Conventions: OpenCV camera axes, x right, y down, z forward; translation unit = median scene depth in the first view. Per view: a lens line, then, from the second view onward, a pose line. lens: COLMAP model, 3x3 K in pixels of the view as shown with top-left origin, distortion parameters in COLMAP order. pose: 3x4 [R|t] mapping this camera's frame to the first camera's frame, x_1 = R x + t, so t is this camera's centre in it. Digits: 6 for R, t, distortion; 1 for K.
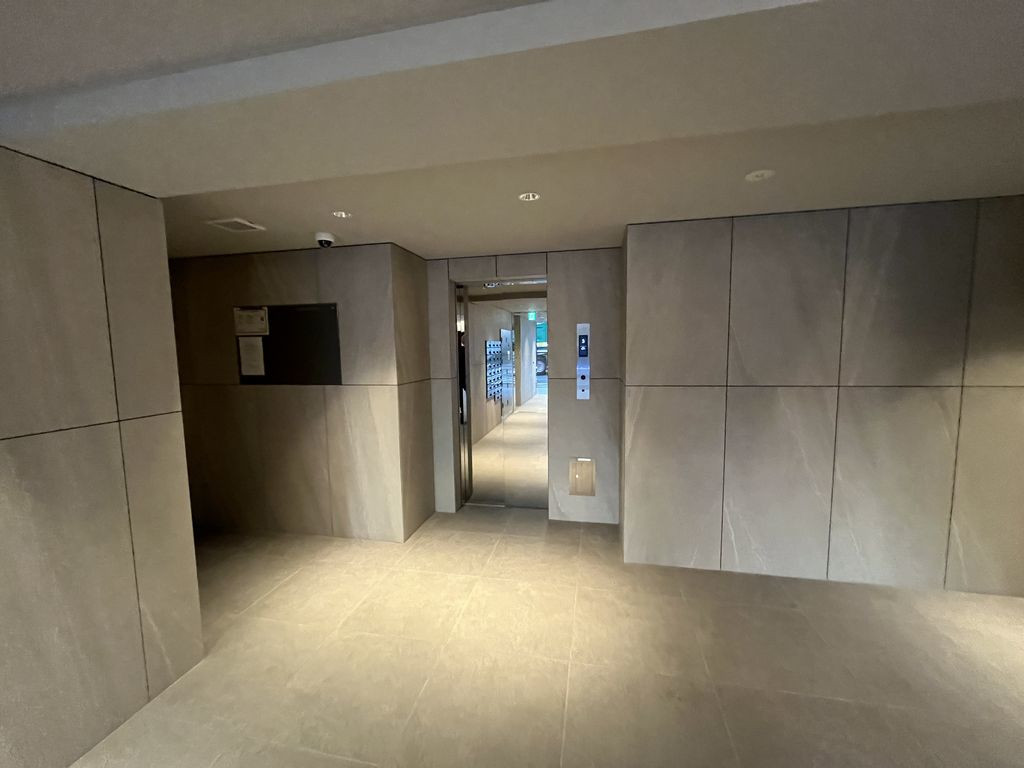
lens RADIAL K [[423.0, 0, 507.4], [0, 423.0, 387.2], [0, 0, 1]] dist [-0.001675, -0.000122]
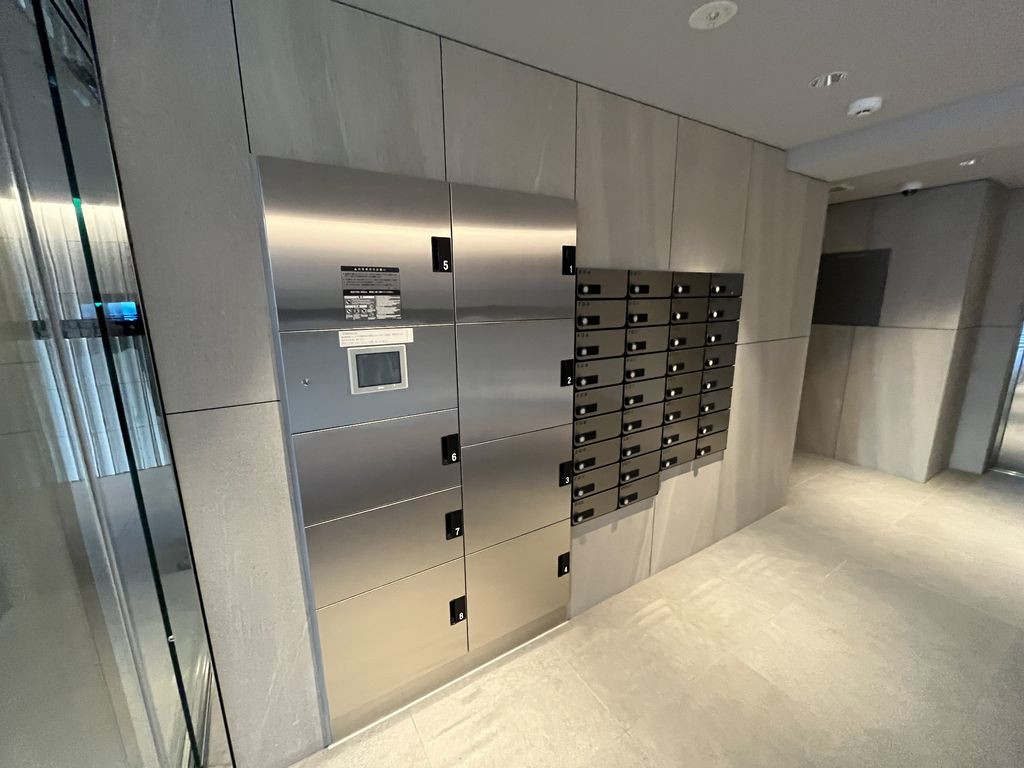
lens RADIAL K [[409.7, 0, 511.7], [0, 409.7, 387.1], [0, 0, 1]] dist [-0.003835, -0.000152]
pose [[0.685243, 0.164401, -0.709517, -0.270566], [-0.069940, 0.984542, 0.160580, 0.045012], [0.724948, -0.060413, 0.686149, -0.414779]]
